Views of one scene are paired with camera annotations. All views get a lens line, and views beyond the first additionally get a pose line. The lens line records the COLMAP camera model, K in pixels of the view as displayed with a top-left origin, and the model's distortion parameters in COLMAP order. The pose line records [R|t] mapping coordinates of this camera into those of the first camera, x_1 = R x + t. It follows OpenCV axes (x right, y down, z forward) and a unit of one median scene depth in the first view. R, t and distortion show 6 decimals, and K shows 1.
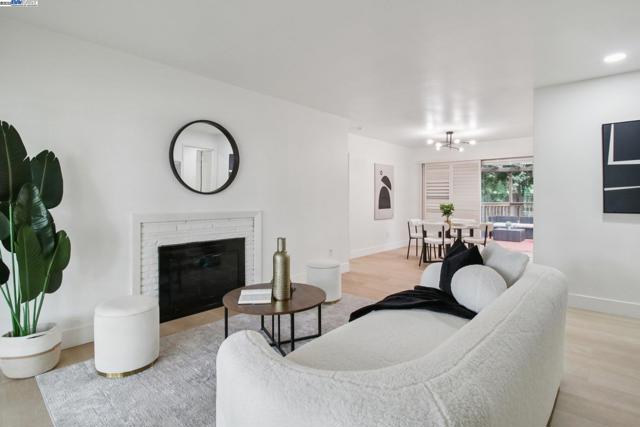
lens RADIAL K [[325.5, 0, 321.8], [0, 325.5, 204.5], [0, 0, 1]] dist [0.001230, 0.000173]
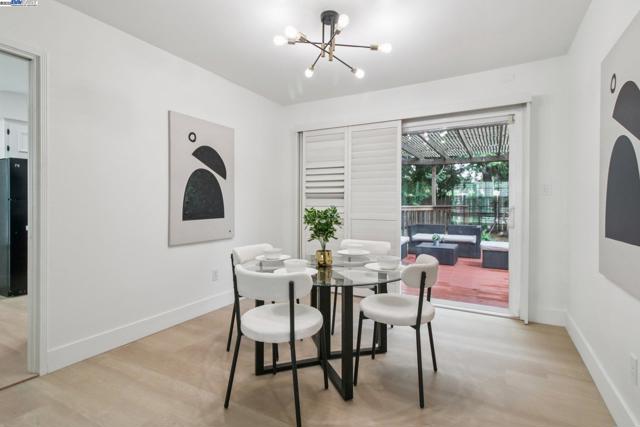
lens RADIAL K [[325.5, 0, 321.8], [0, 325.5, 204.5], [0, 0, 1]] dist [0.001230, 0.000173]
pose [[0.973659, 0.001206, 0.228008, 0.239111], [0.001526, 0.999929, -0.011804, -0.001331], [-0.228006, 0.011841, 0.973588, 0.509819]]
